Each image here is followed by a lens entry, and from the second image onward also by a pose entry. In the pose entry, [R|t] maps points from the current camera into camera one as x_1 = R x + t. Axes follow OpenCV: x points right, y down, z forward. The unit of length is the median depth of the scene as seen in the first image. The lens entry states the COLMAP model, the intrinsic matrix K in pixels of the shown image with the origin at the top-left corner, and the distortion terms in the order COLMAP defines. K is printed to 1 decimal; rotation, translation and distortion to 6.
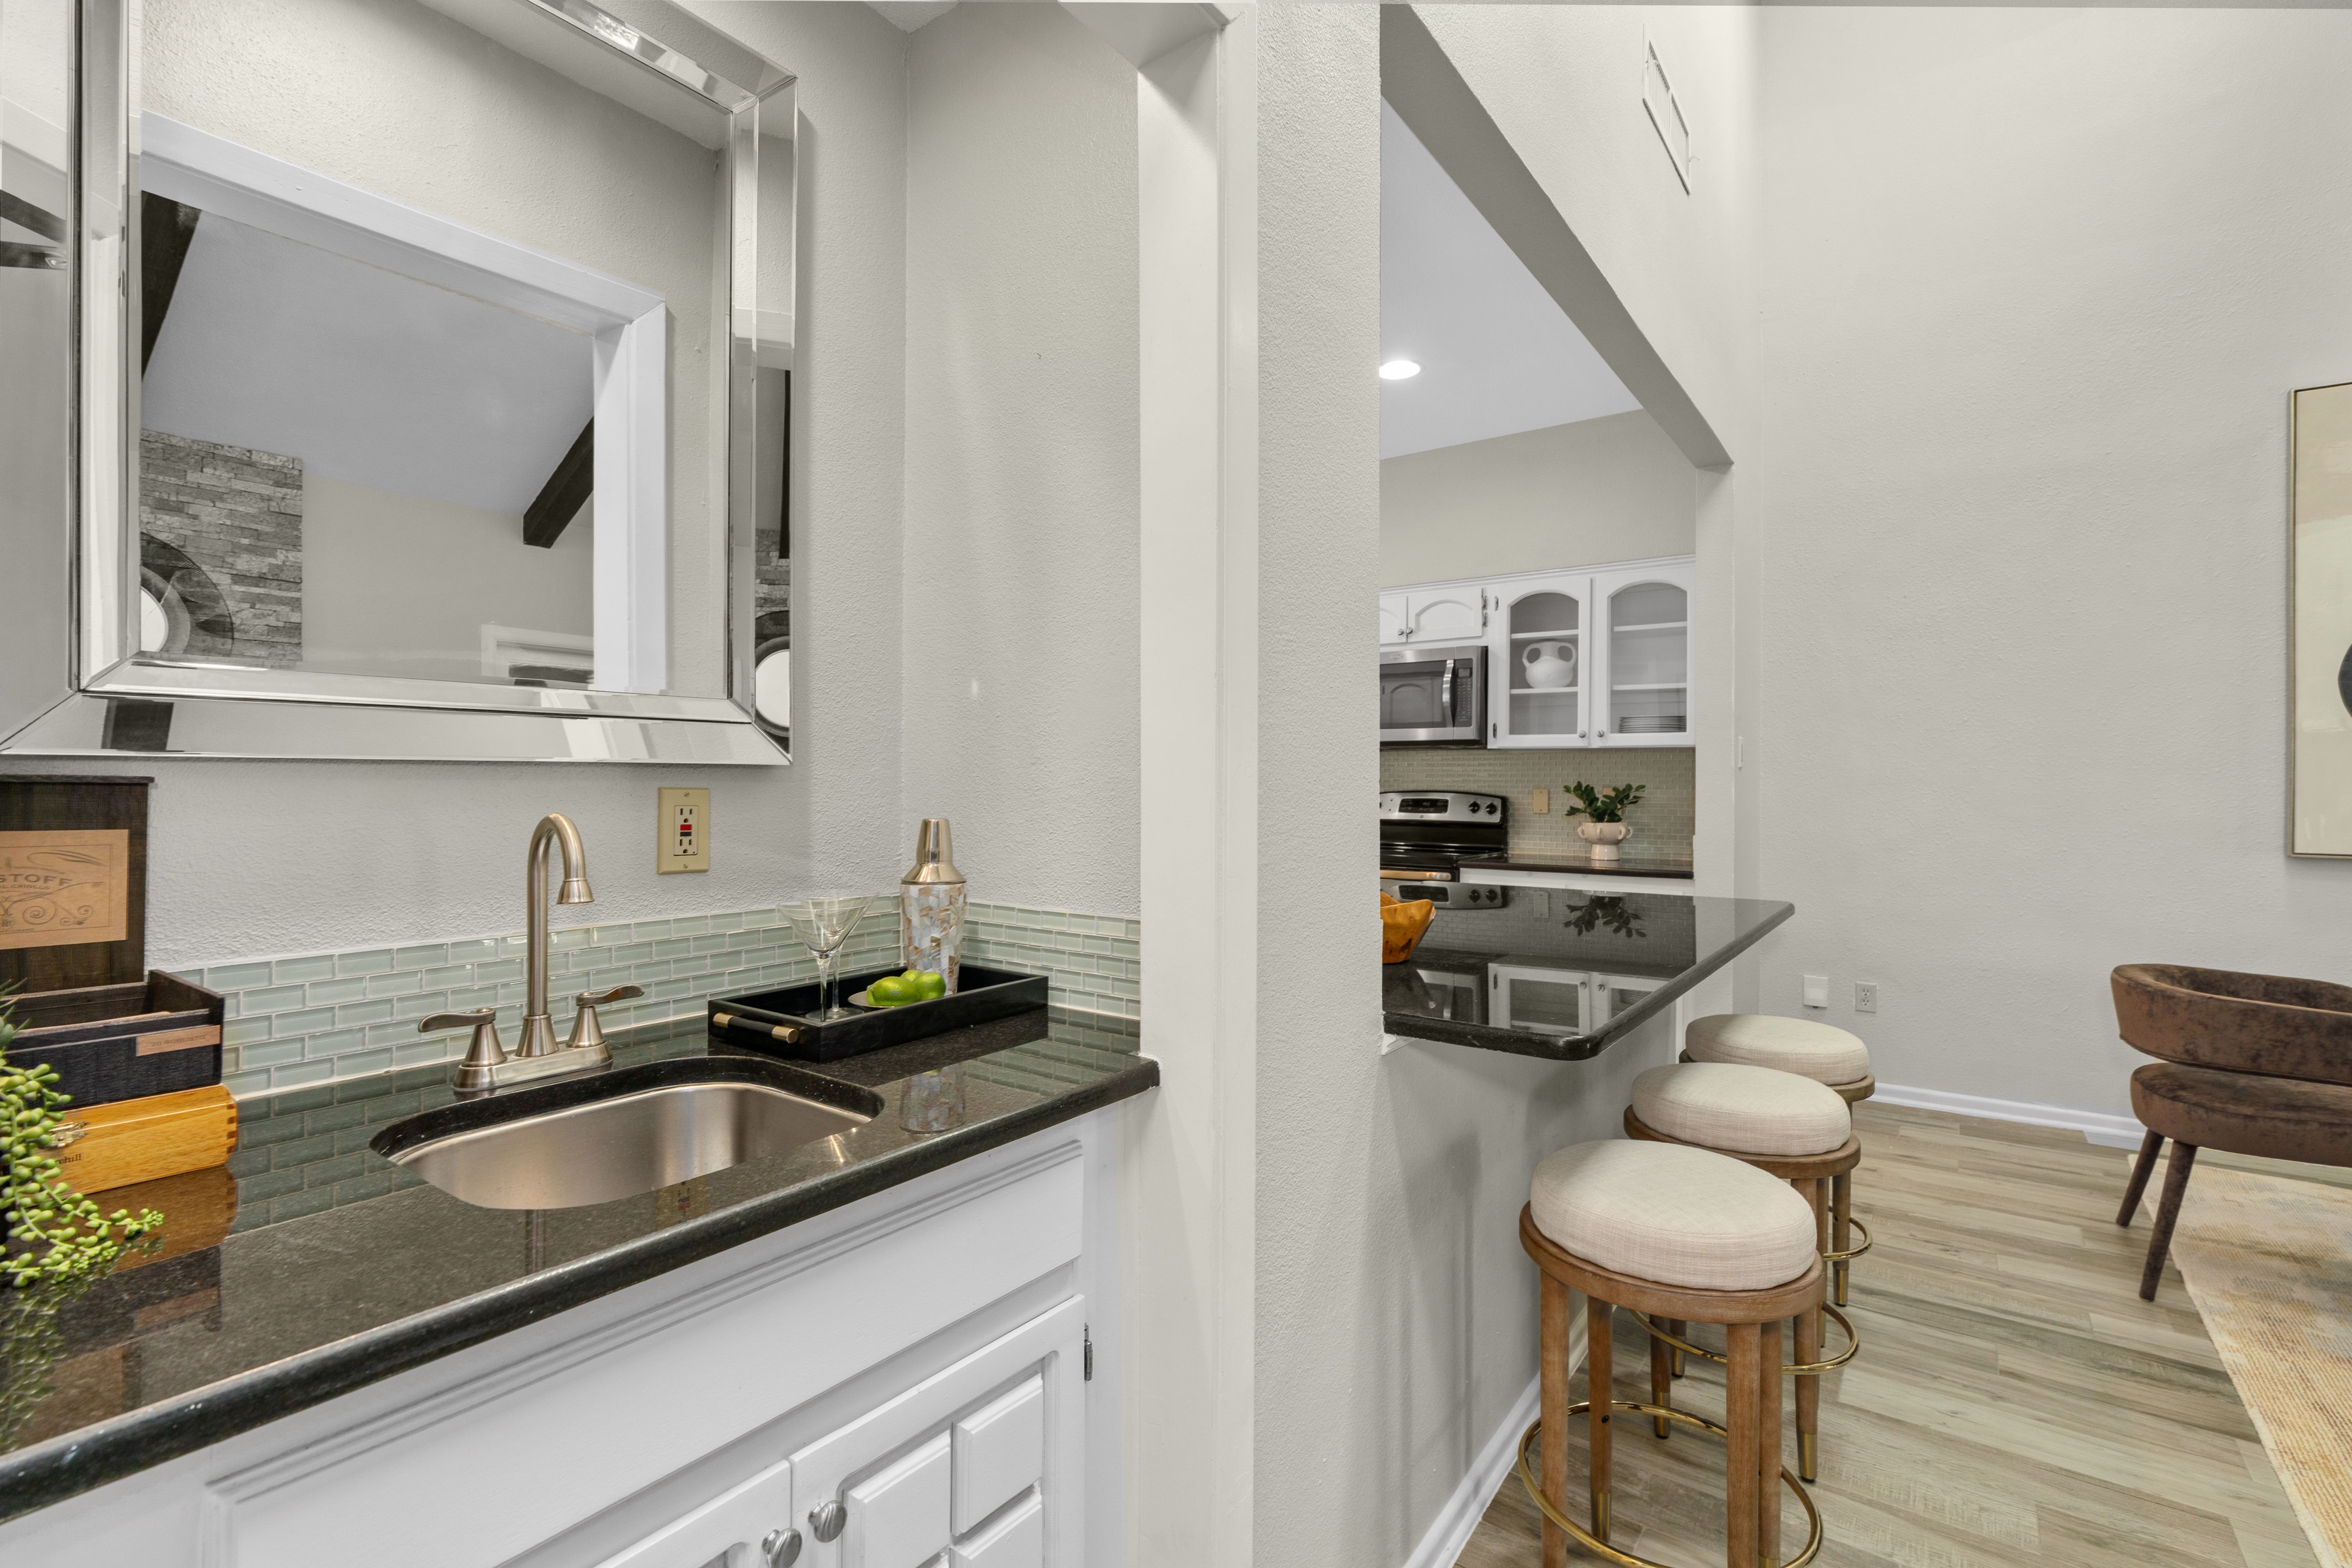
lens RADIAL K [[1068.0, 0, 1187.5], [0, 1068.0, 782.1], [0, 0, 1]] dist [-0.008713, 0.004305]
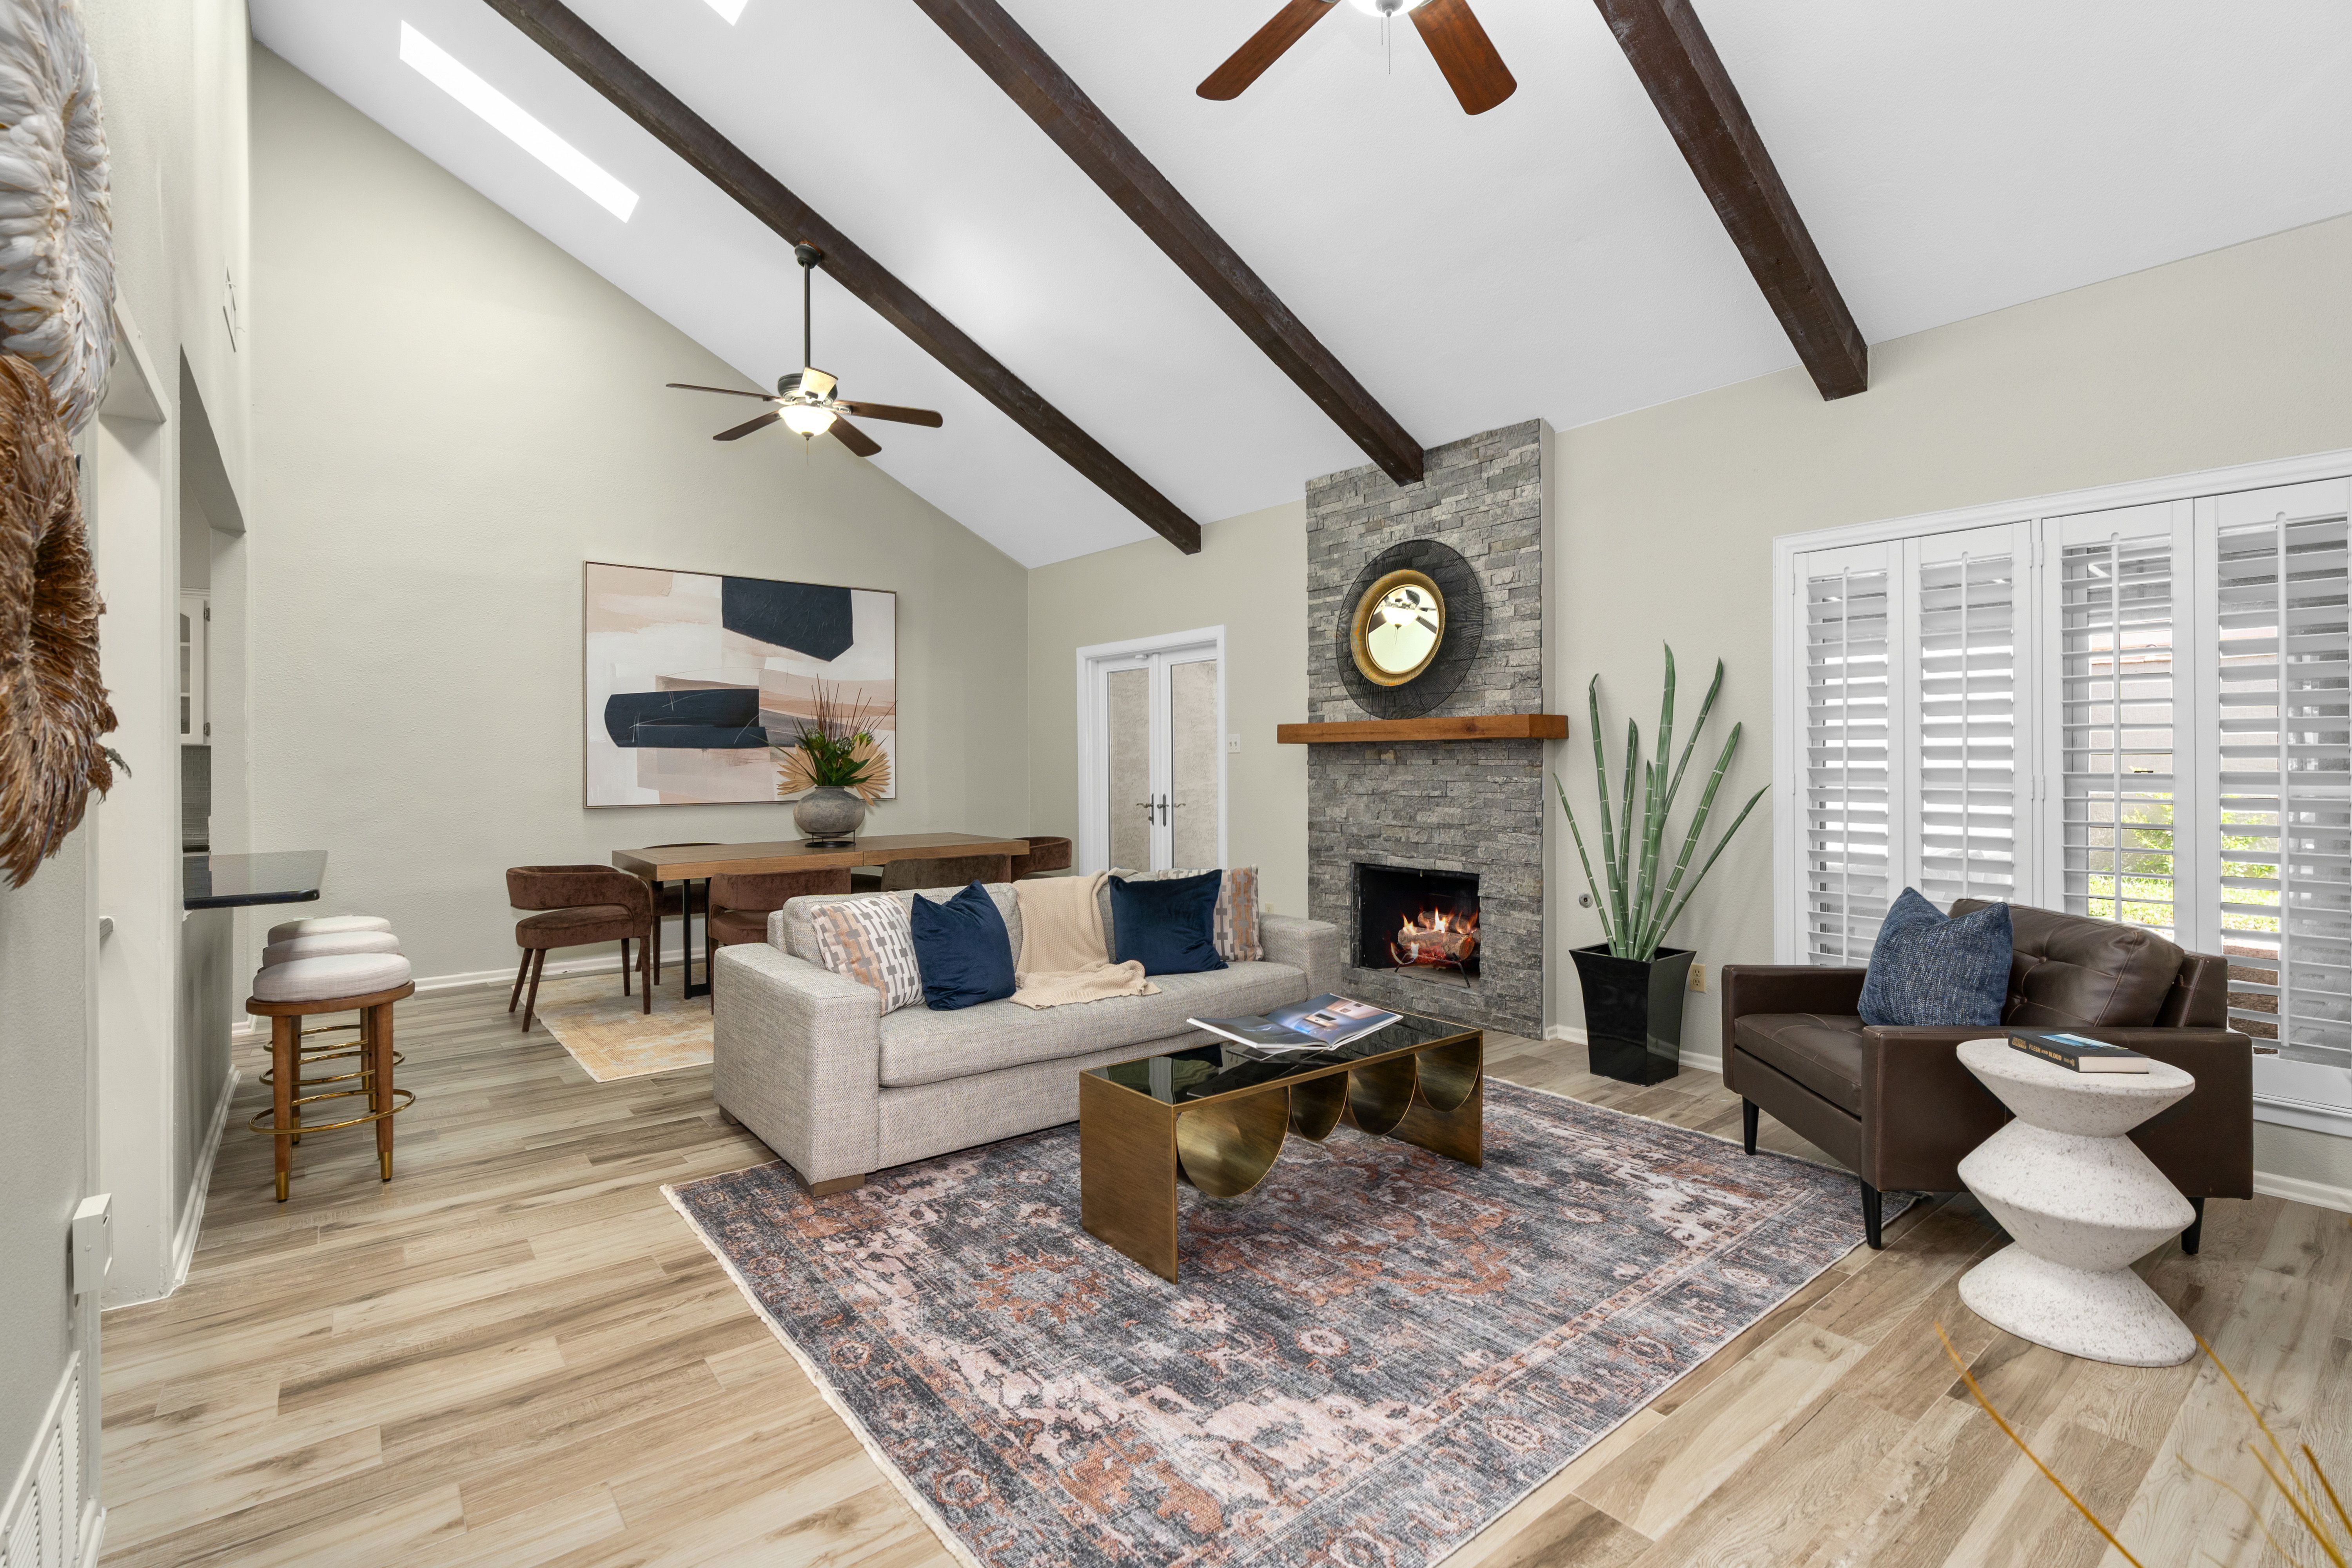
lens RADIAL K [[1068.0, 0, 1177.5], [0, 1068.0, 760.4], [0, 0, 1]] dist [-0.008713, 0.004305]
pose [[0.268284, -0.001663, 0.963338, -0.377066], [0.009472, 0.999955, -0.000912, -0.002602], [-0.963293, 0.009370, 0.268288, -0.390974]]
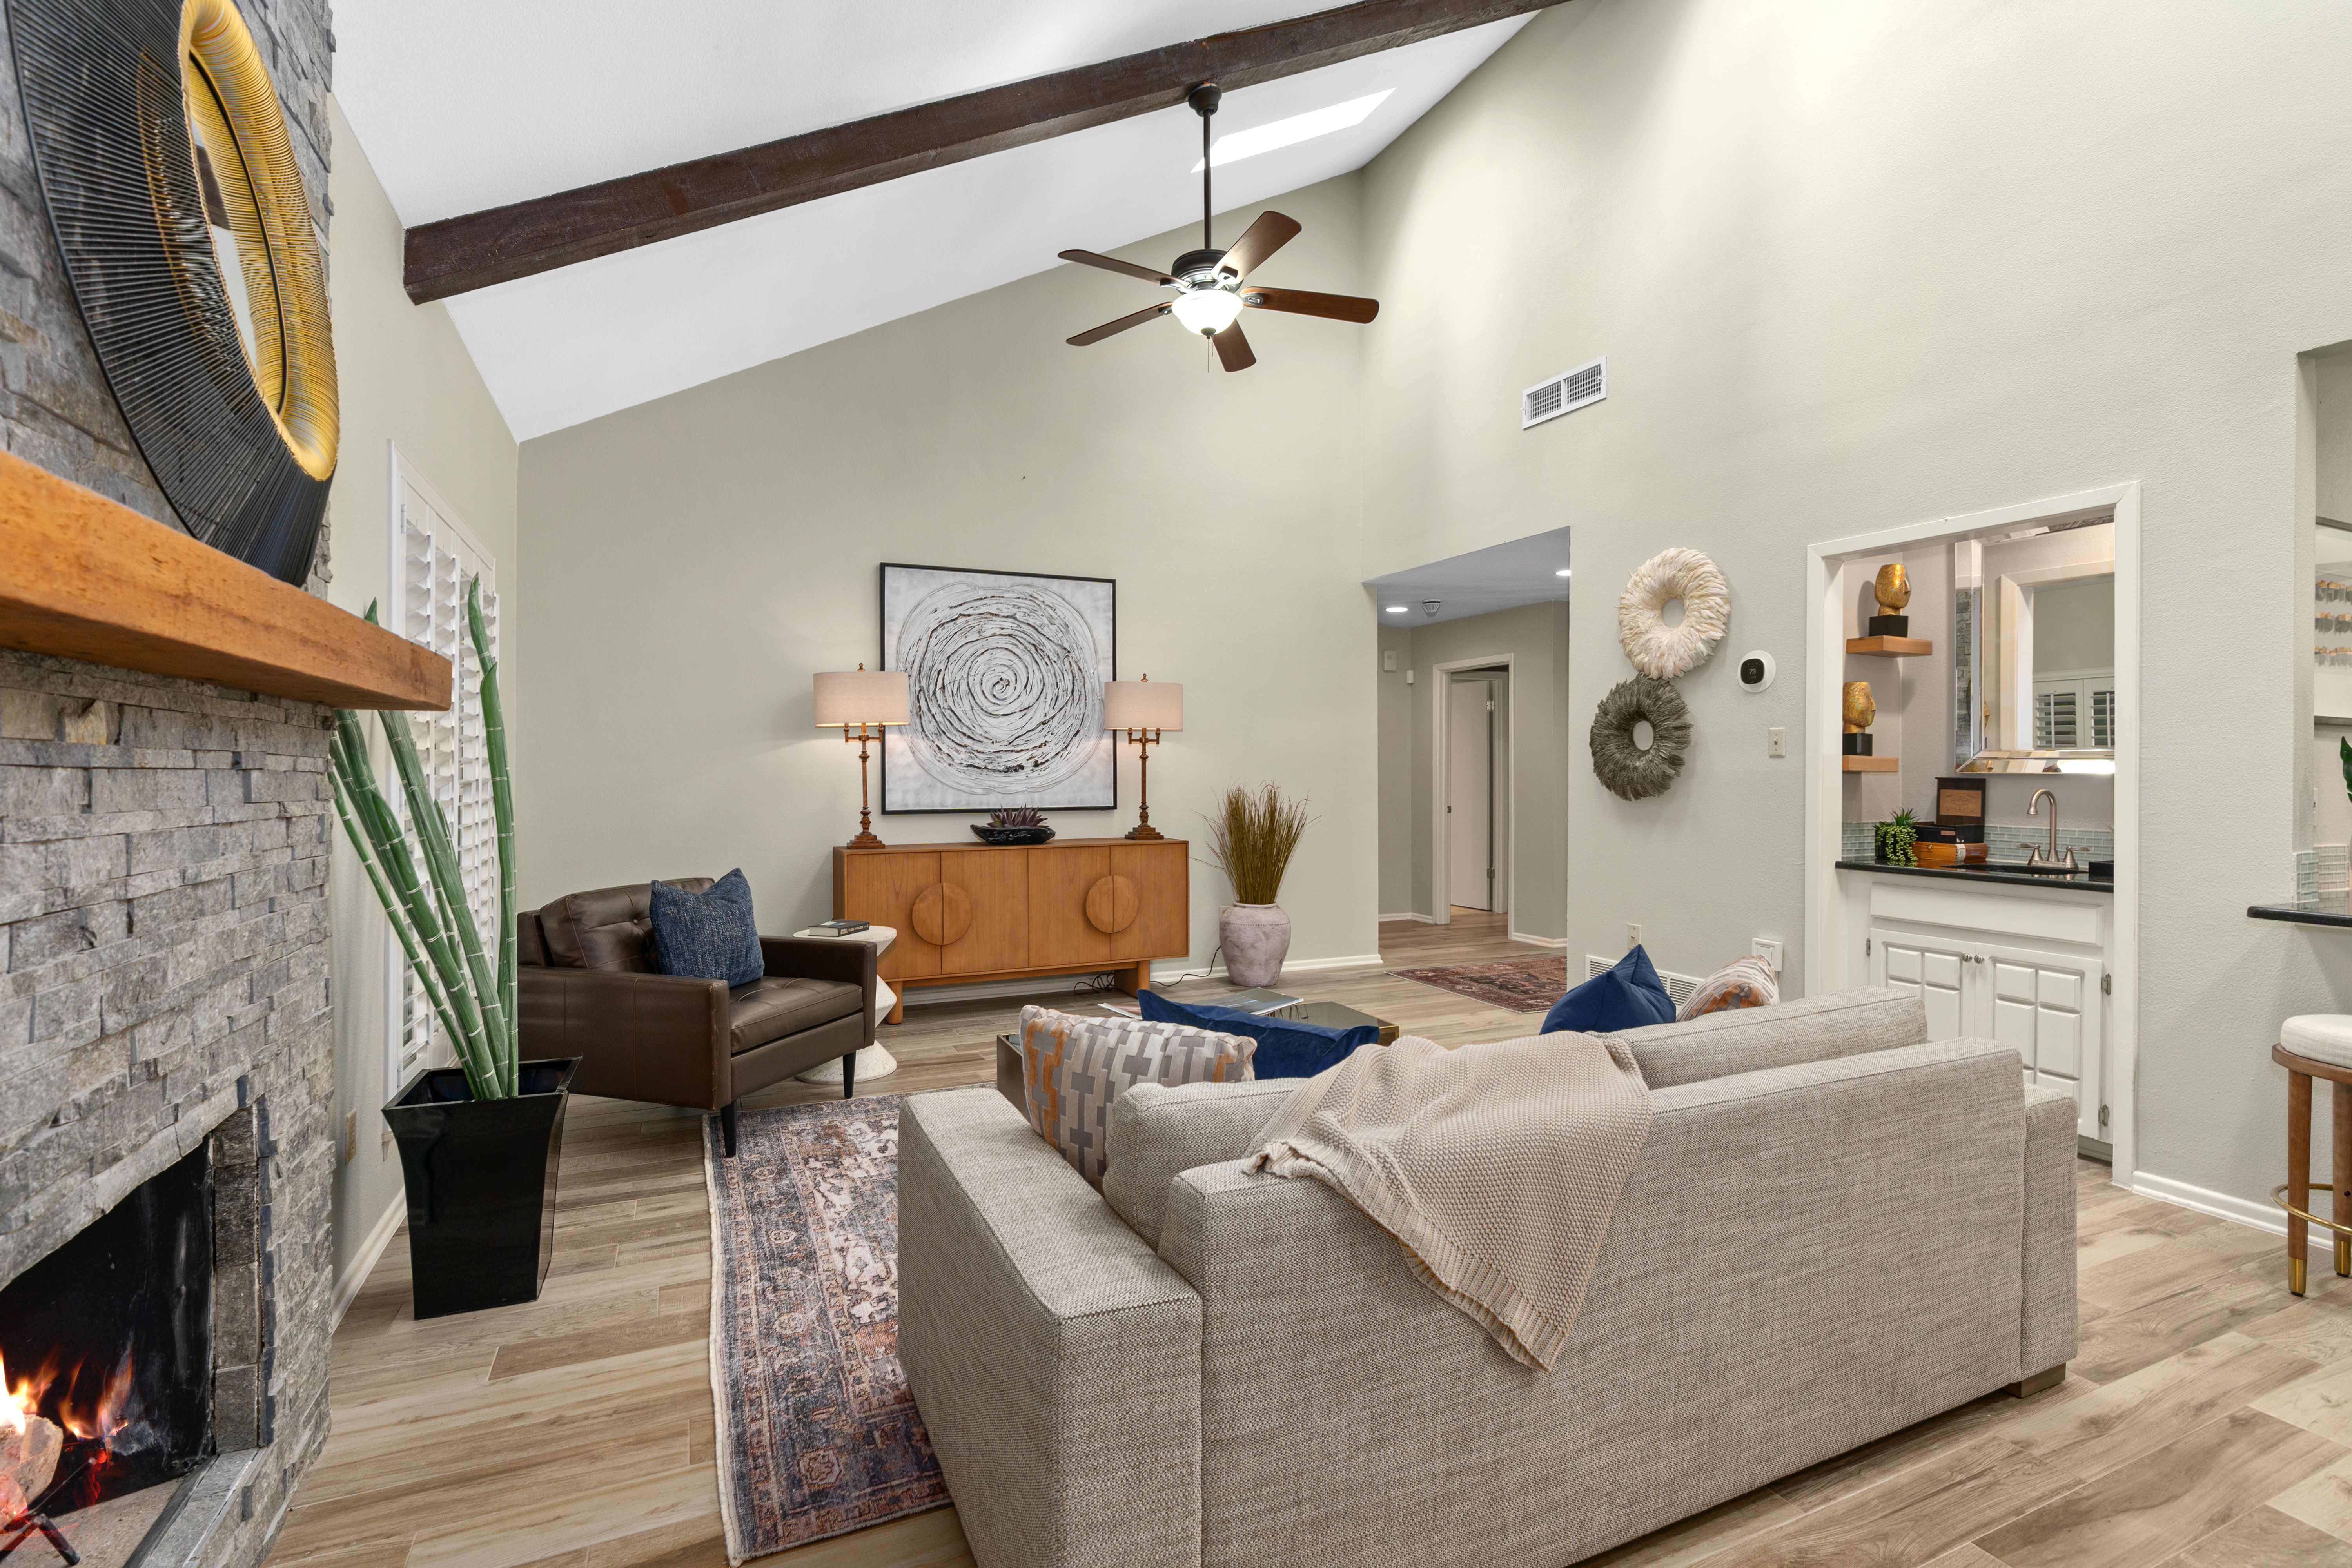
lens RADIAL K [[1068.0, 0, 1175.7], [0, 1068.0, 770.8], [0, 0, 1]] dist [-0.008713, 0.004305]
pose [[-0.492362, -0.007168, -0.870361, 0.932696], [-0.010727, 0.999940, -0.002167, 0.001666], [0.870324, 0.008269, -0.492410, 0.061245]]
